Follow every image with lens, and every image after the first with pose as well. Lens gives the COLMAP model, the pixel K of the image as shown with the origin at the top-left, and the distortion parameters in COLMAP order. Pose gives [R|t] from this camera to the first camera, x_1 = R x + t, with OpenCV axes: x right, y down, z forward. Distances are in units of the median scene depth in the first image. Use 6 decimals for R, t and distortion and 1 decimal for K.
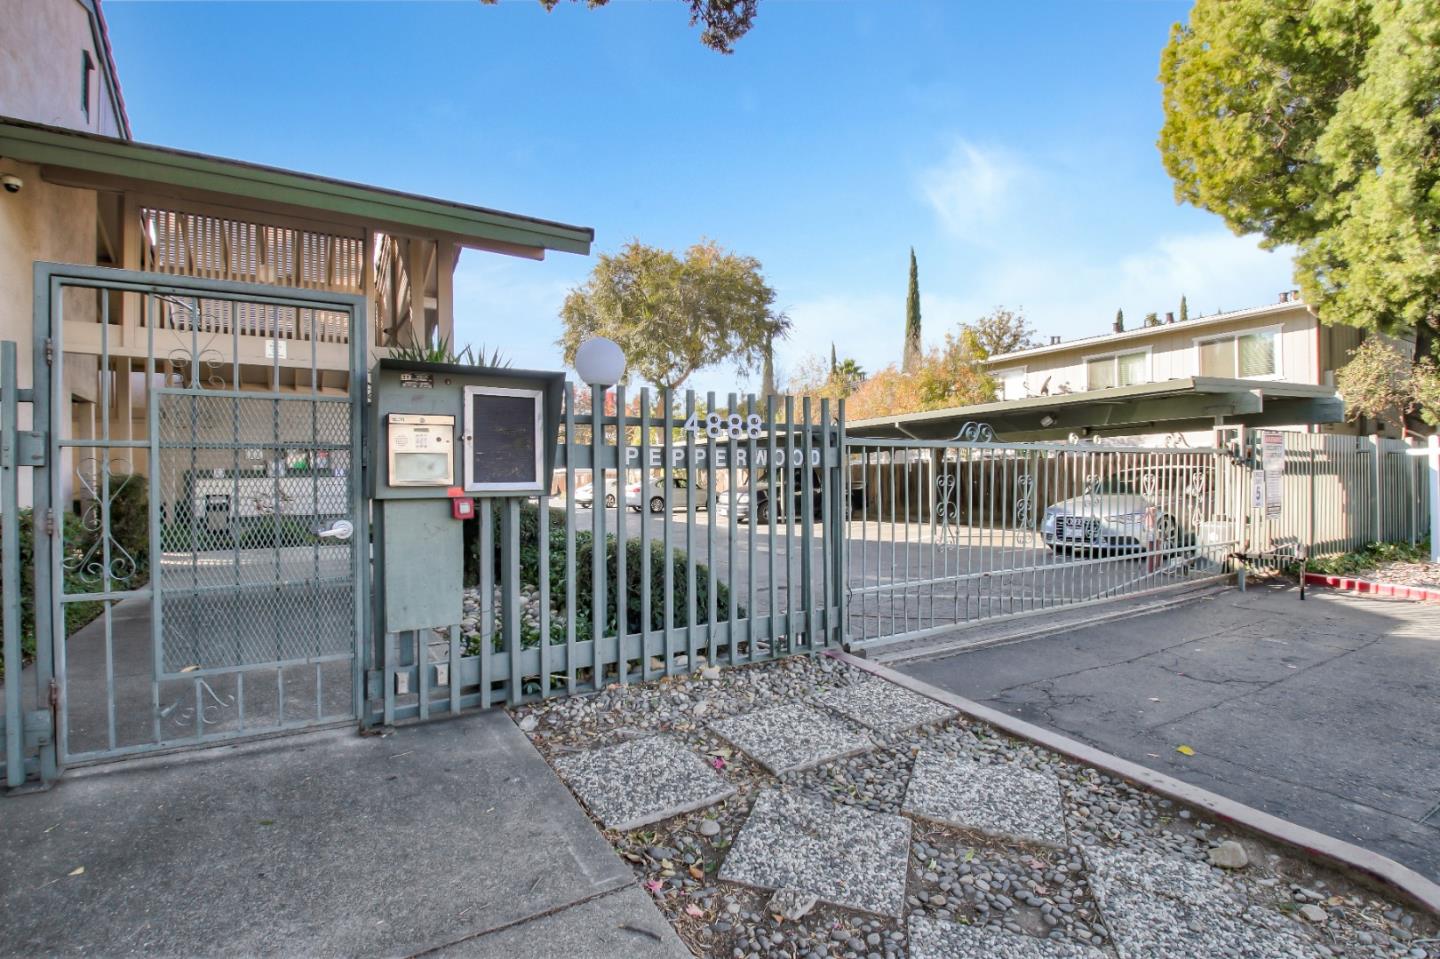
lens RADIAL K [[652.6, 0, 722.4], [0, 652.6, 485.2], [0, 0, 1]] dist [0.017852, -0.018226]
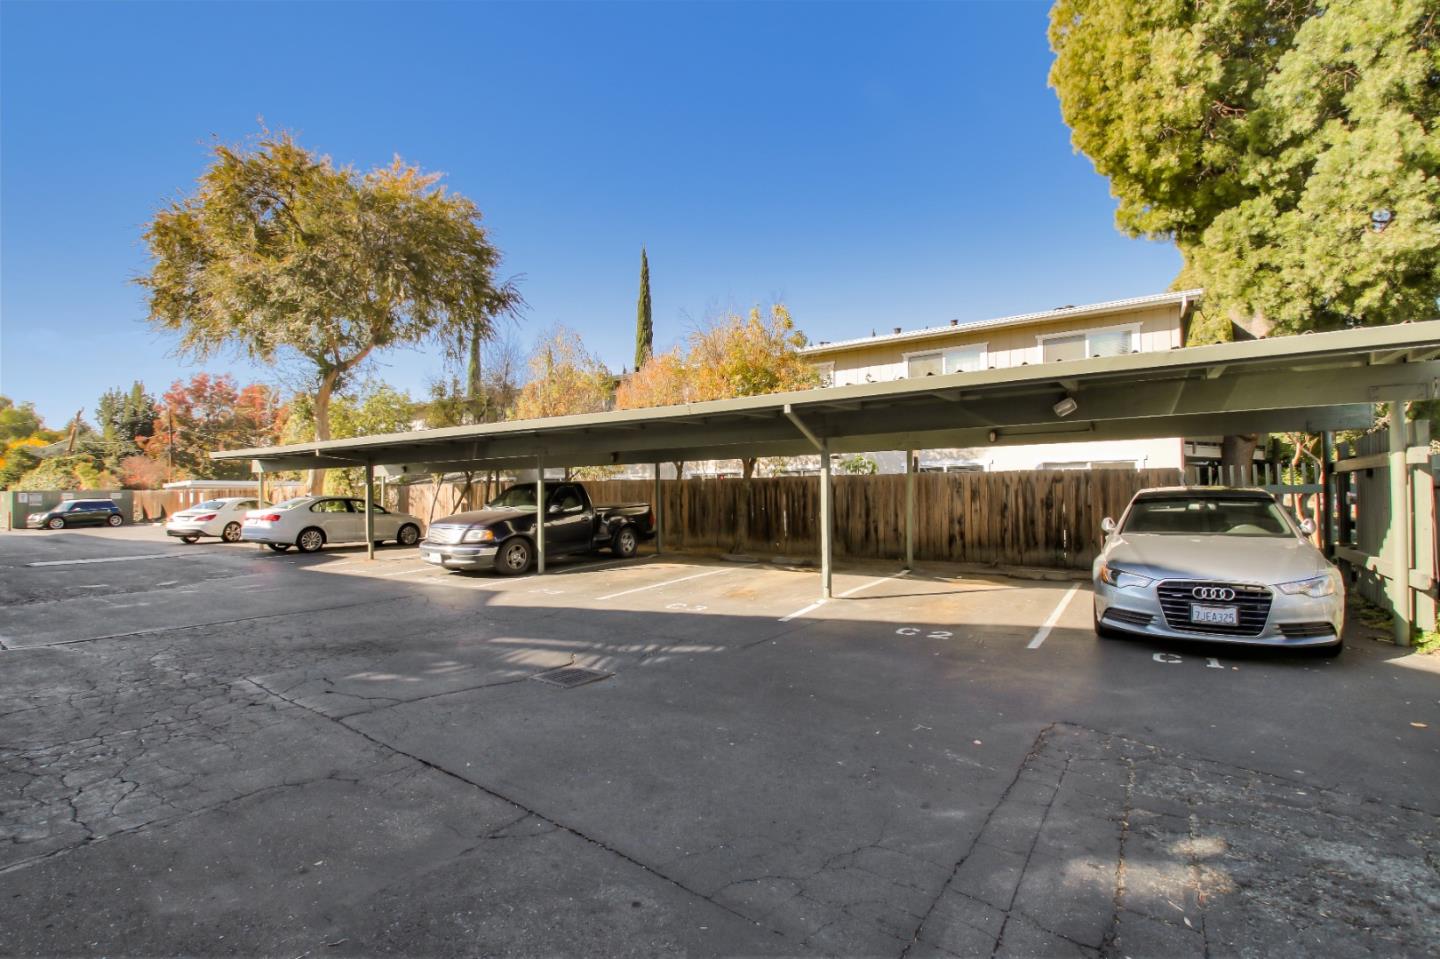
lens RADIAL K [[658.0, 0, 719.5], [0, 658.0, 485.2], [0, 0, 1]] dist [0.002775, -0.019968]
pose [[0.906625, 0.007534, 0.421869, -0.009660], [0.002926, 0.999704, -0.024140, -0.005853], [-0.421926, 0.023120, 0.906335, 0.230548]]
